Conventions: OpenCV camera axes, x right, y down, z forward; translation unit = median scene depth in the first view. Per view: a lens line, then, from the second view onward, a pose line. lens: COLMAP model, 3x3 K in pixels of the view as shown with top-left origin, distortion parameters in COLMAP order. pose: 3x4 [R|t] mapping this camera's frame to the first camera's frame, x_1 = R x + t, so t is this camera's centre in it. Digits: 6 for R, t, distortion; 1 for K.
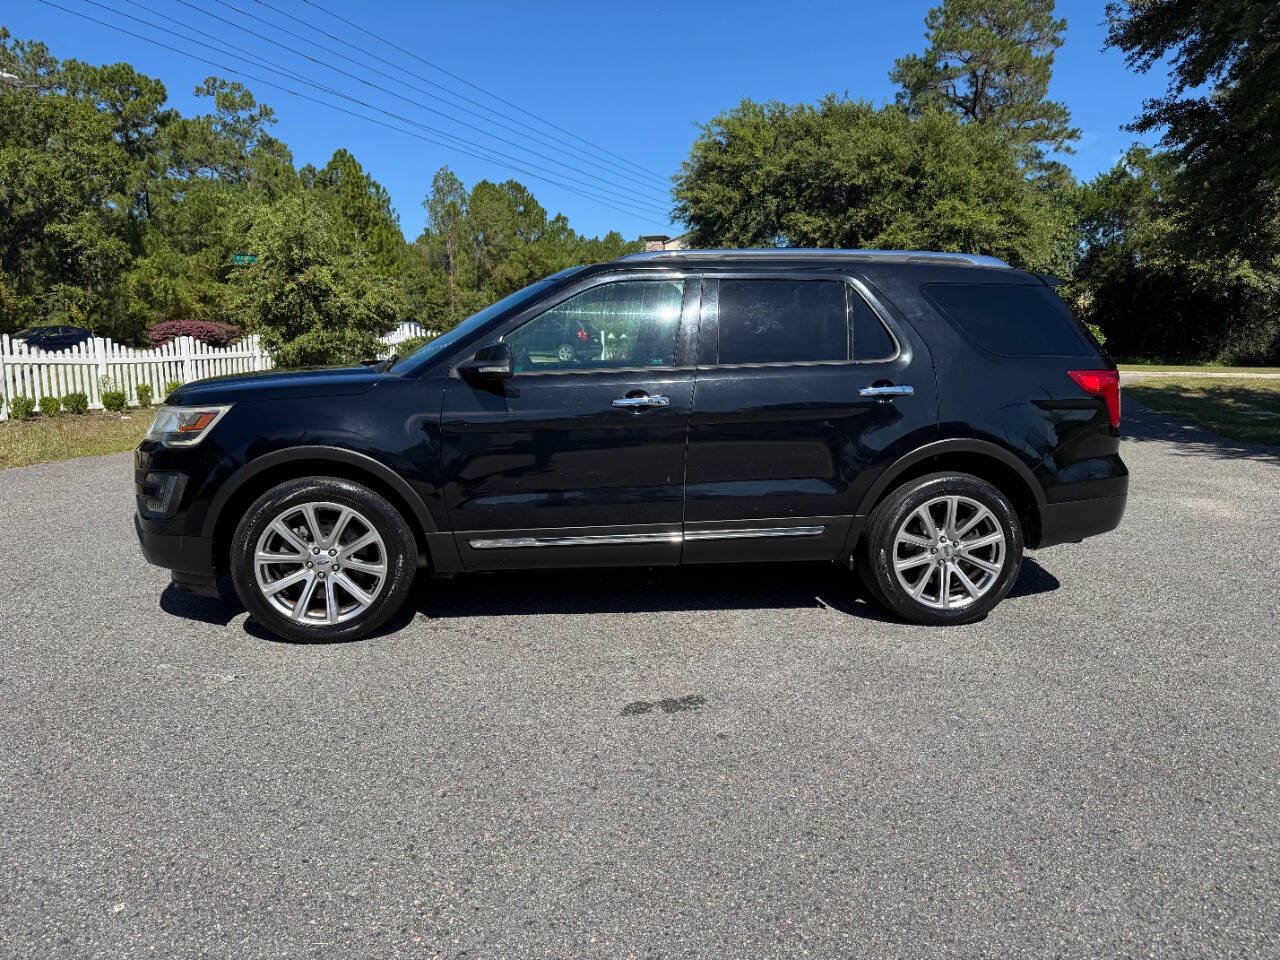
lens RADIAL K [[906.0, 0, 646.1], [0, 906.0, 486.8], [0, 0, 1]] dist [0.027915, -0.030789]
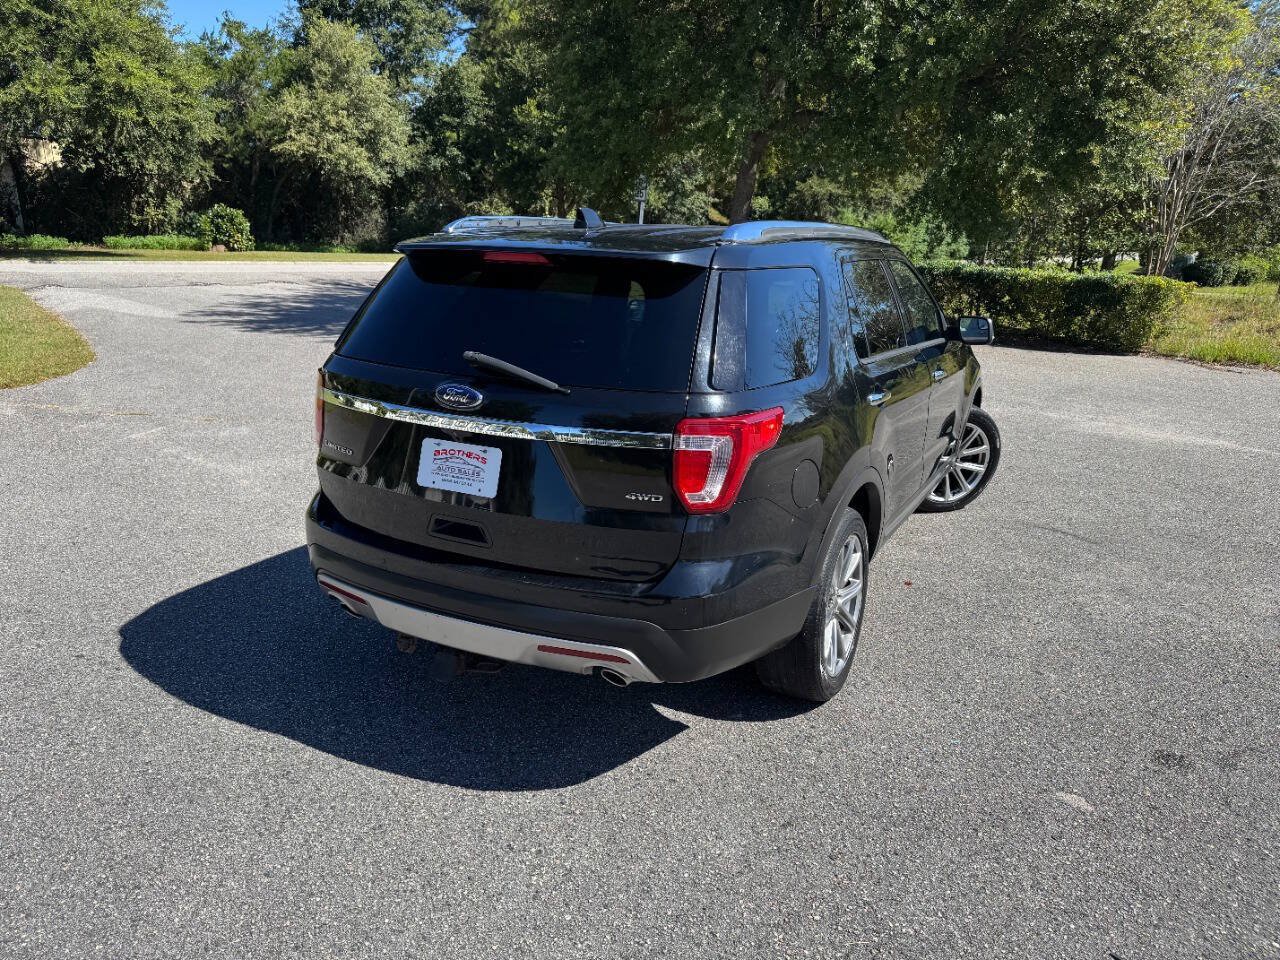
lens RADIAL K [[906.0, 0, 638.3], [0, 906.0, 477.0], [0, 0, 1]] dist [0.027915, -0.030789]
pose [[0.540273, -0.211095, 0.814582, -0.131747], [0.107580, 0.977407, 0.181938, -0.033685], [-0.834584, -0.010663, 0.550777, 0.125358]]
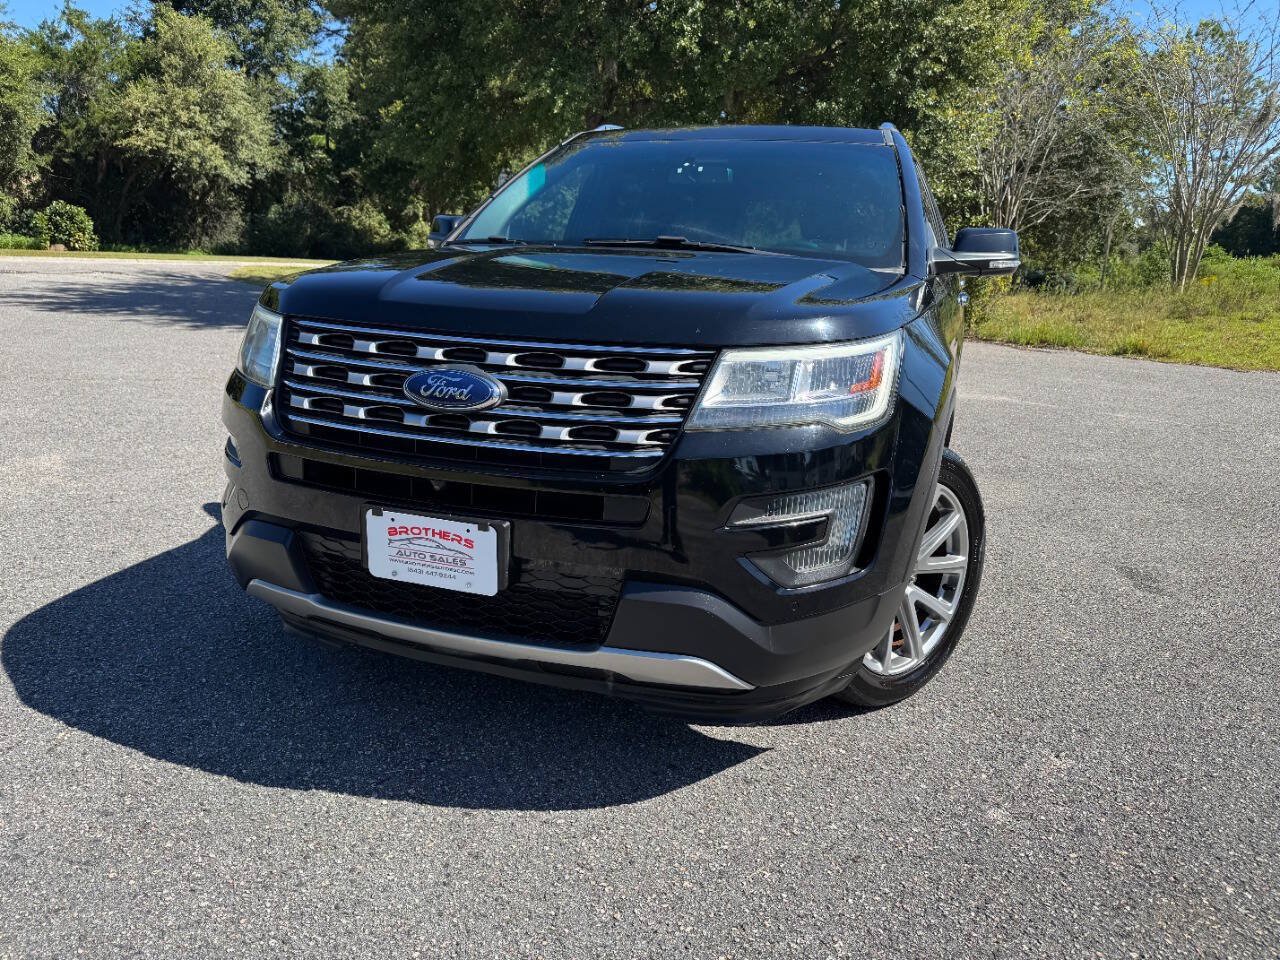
lens RADIAL K [[908.0, 0, 641.1], [0, 908.0, 484.2], [0, 0, 1]] dist [0.021485, -0.023087]
pose [[0.440990, -0.206933, 0.873331, -0.118252], [0.103845, 0.978287, 0.179365, -0.013684], [-0.891484, 0.011593, 0.452904, 0.104269]]
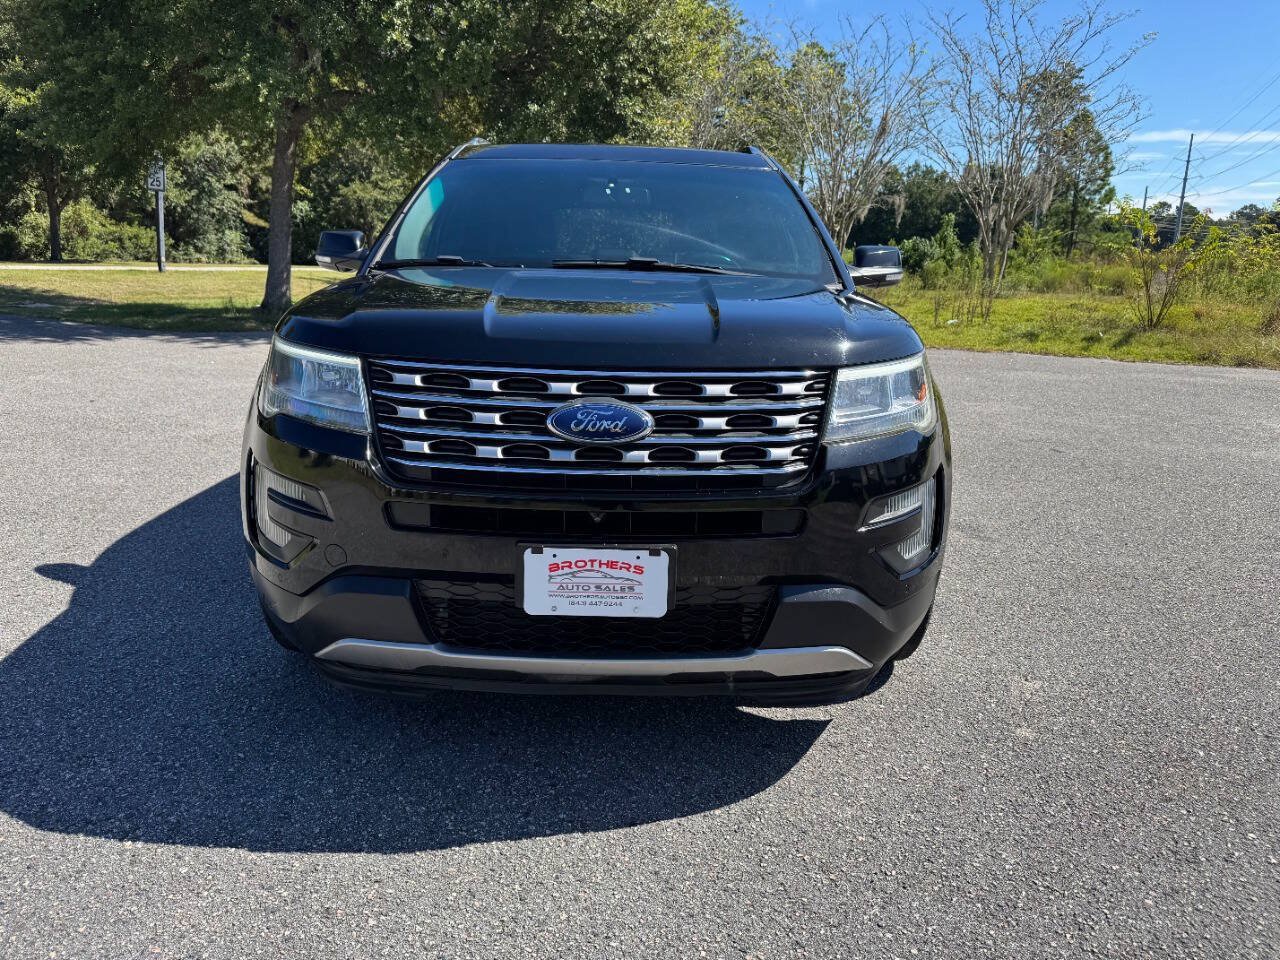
lens RADIAL K [[906.0, 0, 647.1], [0, 906.0, 472.5], [0, 0, 1]] dist [0.027915, -0.030789]
pose [[0.090096, -0.229969, 0.969019, -0.129881], [0.126708, 0.967716, 0.217879, -0.019913], [-0.987840, 0.103153, 0.116326, 0.131934]]
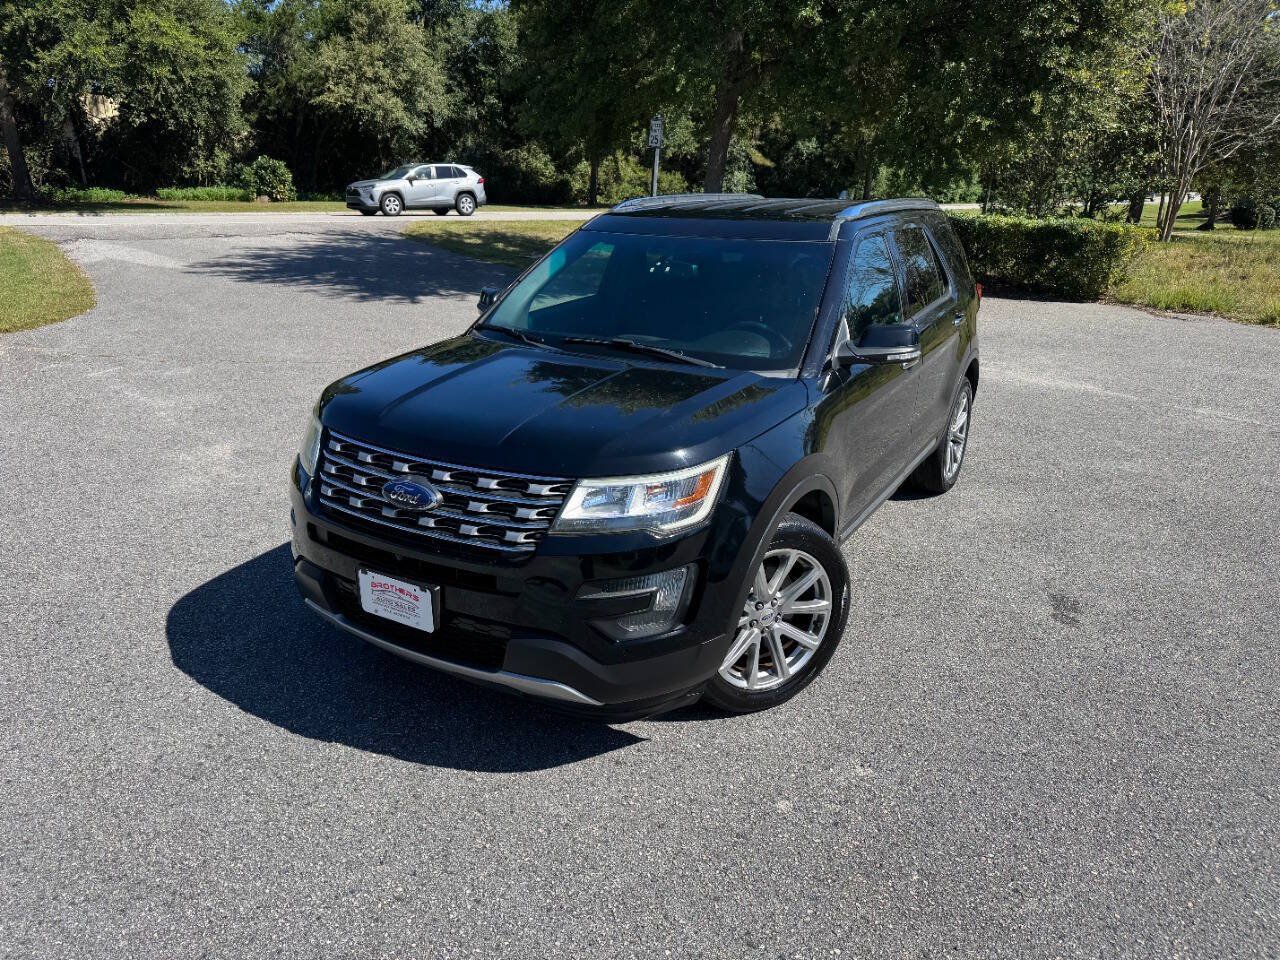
lens RADIAL K [[906.0, 0, 634.5], [0, 906.0, 475.0], [0, 0, 1]] dist [0.027915, -0.030789]
pose [[0.603730, -0.247917, 0.757659, -0.124582], [0.112199, 0.967378, 0.227136, -0.030007], [-0.789254, -0.052120, 0.611852, 0.070125]]
